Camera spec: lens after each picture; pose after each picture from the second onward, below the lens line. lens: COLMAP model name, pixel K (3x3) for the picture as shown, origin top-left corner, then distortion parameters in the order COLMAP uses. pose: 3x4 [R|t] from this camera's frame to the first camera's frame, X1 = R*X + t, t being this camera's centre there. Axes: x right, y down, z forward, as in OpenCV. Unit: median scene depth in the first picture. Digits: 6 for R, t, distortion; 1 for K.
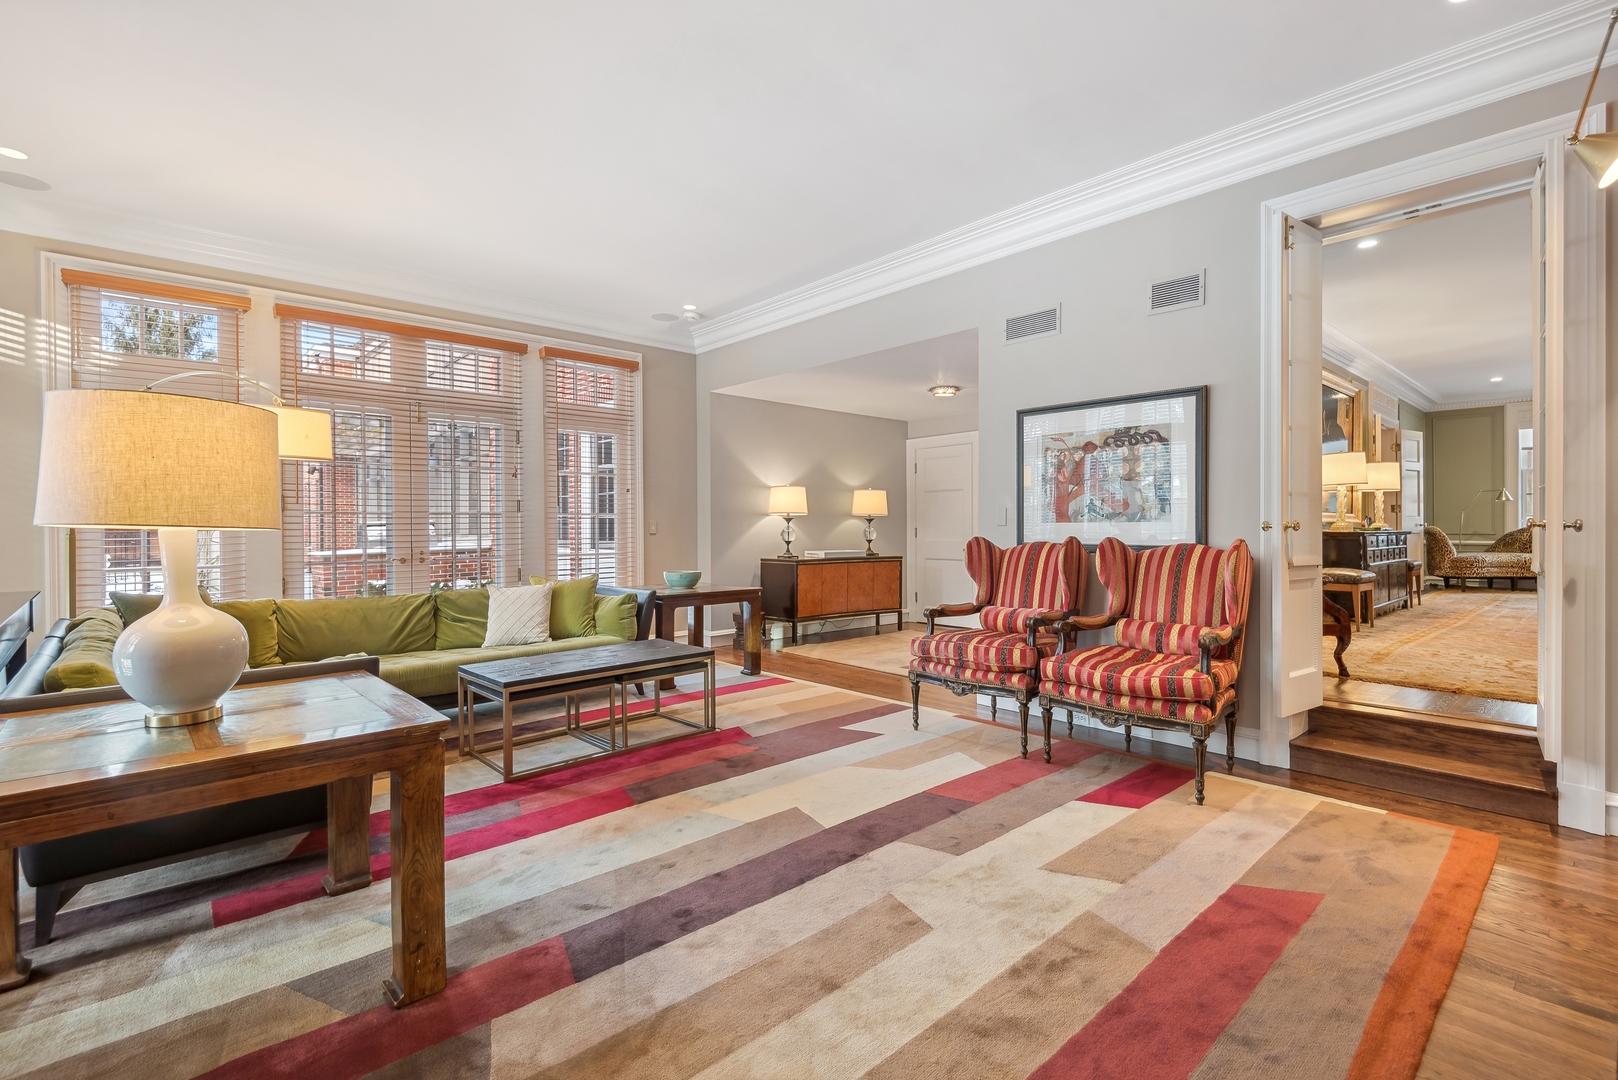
lens RADIAL K [[745.2, 0, 804.5], [0, 745.2, 531.6], [0, 0, 1]] dist [0.011143, -0.005788]
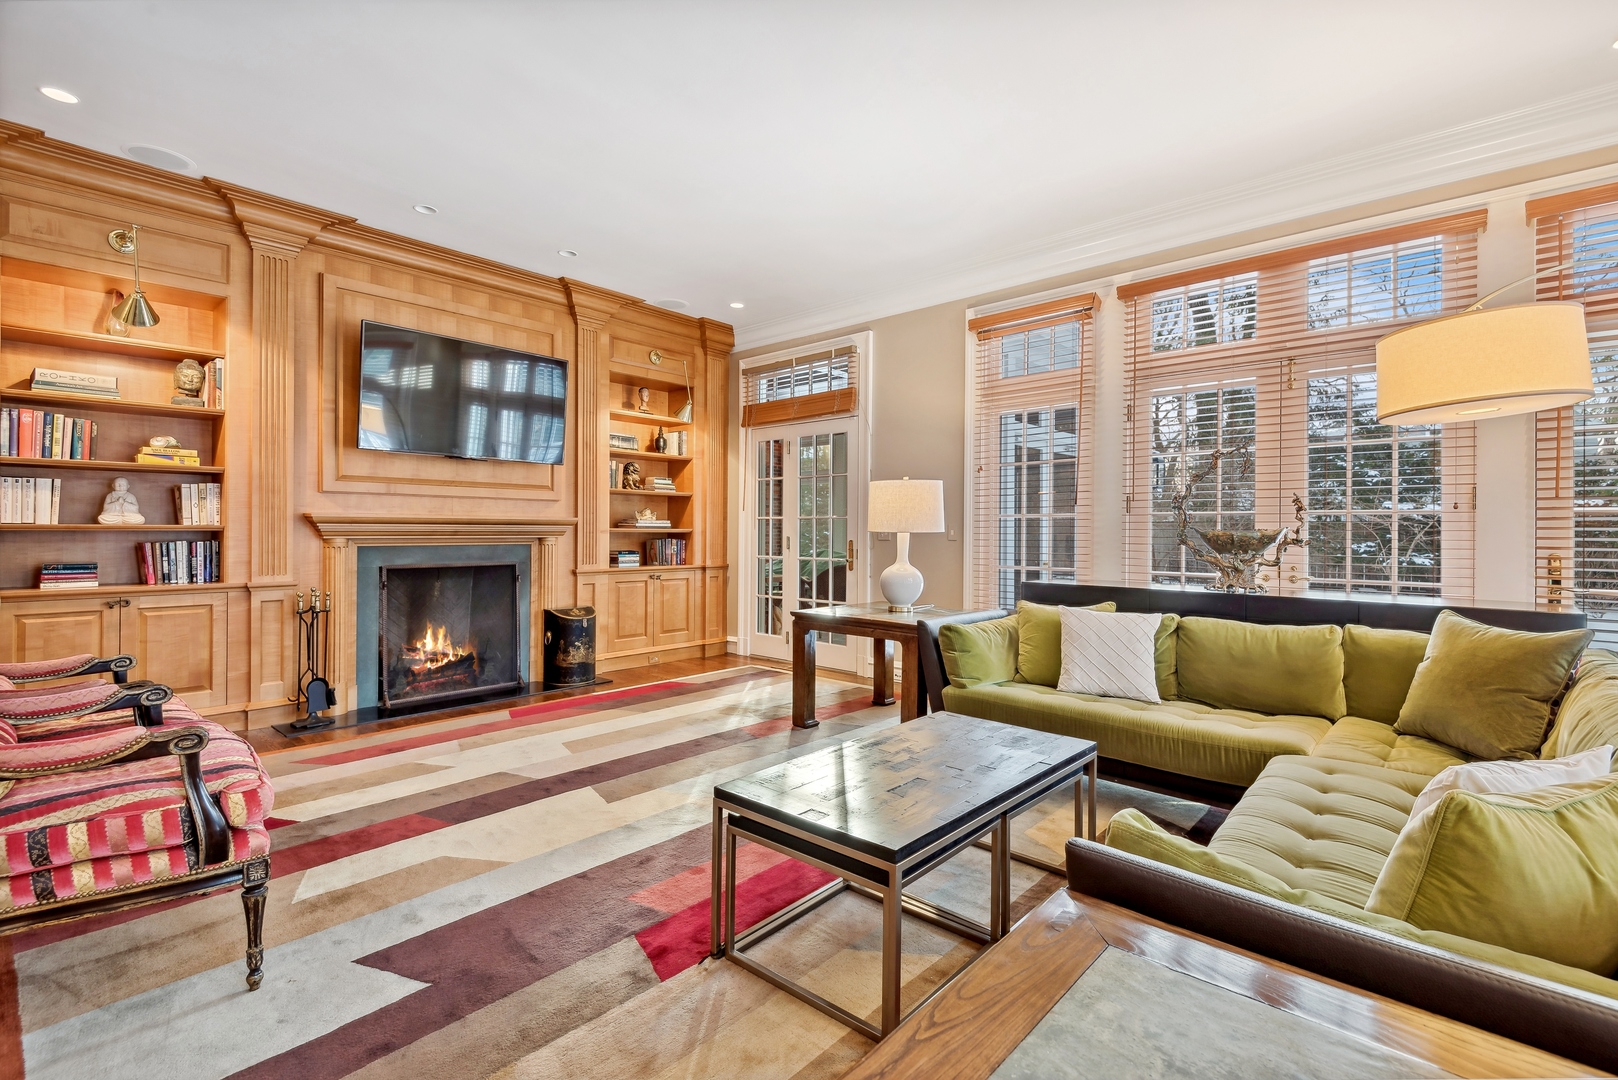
lens RADIAL K [[745.2, 0, 805.4], [0, 745.2, 535.6], [0, 0, 1]] dist [0.011143, -0.005788]
pose [[-0.995414, 0.009664, -0.095174, -0.152014], [0.008782, 0.999915, 0.009682, -0.011915], [0.095260, 0.008802, -0.995414, 1.679922]]
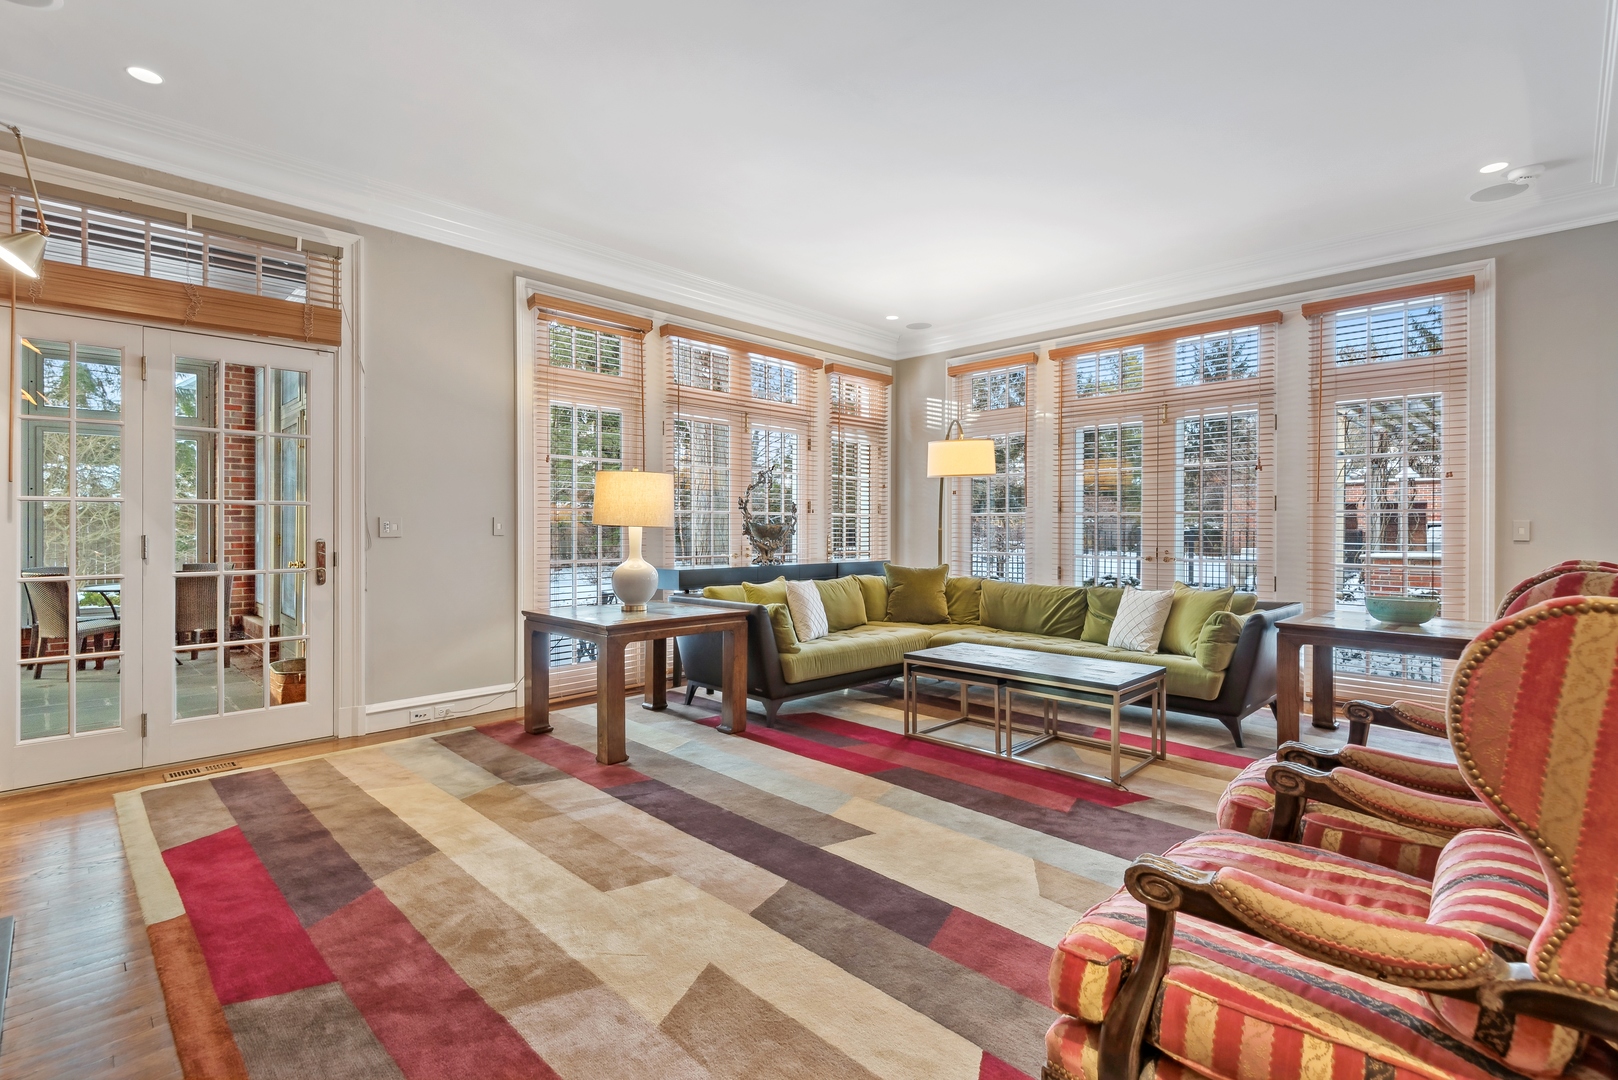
lens RADIAL K [[745.2, 0, 801.1], [0, 745.2, 533.5], [0, 0, 1]] dist [0.011143, -0.005788]
pose [[0.037972, 0.021092, -0.999056, 0.734678], [-0.010773, 0.999728, 0.020697, -0.018400], [0.999221, 0.009977, 0.038189, 0.704928]]
